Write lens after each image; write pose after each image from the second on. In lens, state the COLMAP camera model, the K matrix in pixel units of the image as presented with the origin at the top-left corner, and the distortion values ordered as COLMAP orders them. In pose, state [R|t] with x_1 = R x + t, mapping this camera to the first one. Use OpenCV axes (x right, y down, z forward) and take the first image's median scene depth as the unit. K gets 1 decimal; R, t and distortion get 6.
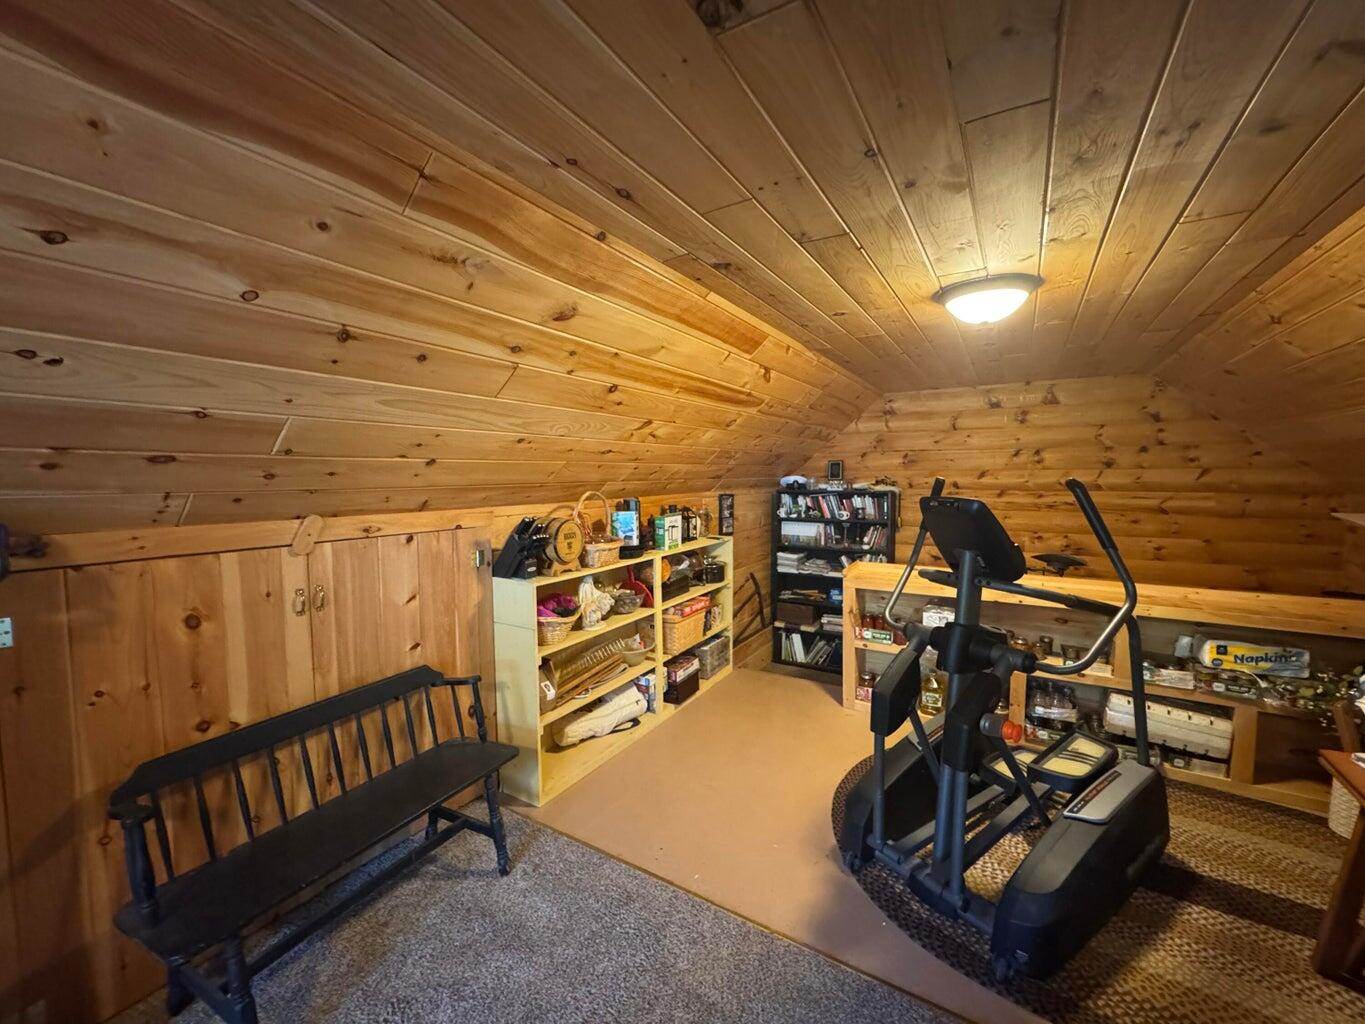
lens RADIAL K [[548.5, 0, 682.5], [0, 548.5, 512.0], [0, 0, 1]] dist [0.001236, 0.000062]
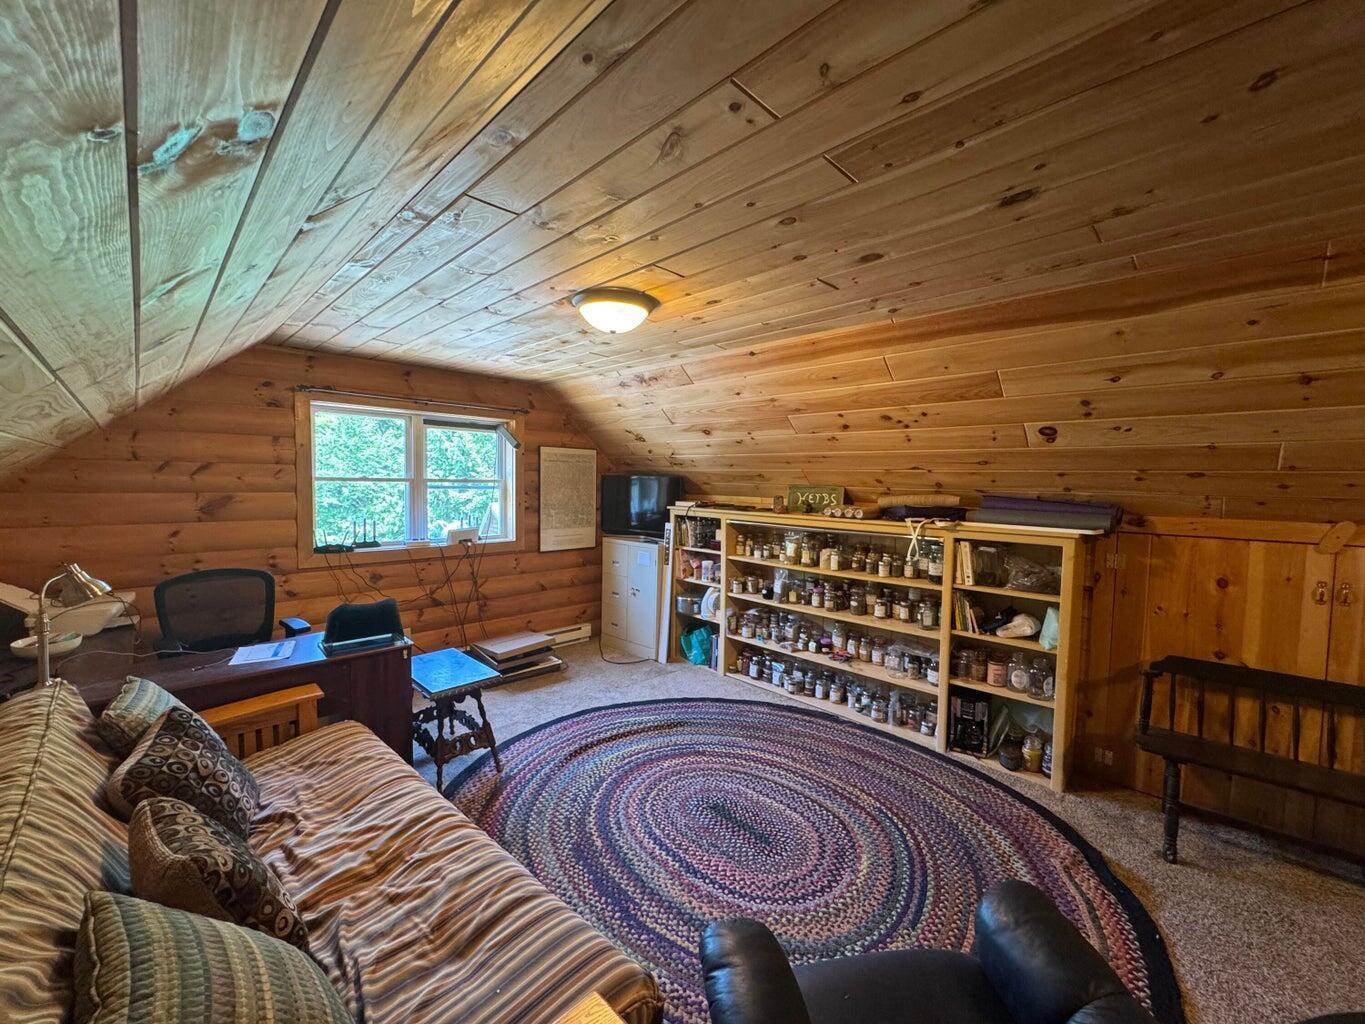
lens RADIAL K [[548.5, 0, 682.5], [0, 548.5, 512.0], [0, 0, 1]] dist [0.001236, 0.000062]
pose [[-0.231119, 0.056636, -0.971276, 0.887781], [-0.079152, 0.993900, 0.076790, 0.009125], [0.969700, 0.094626, -0.225226, -0.105445]]
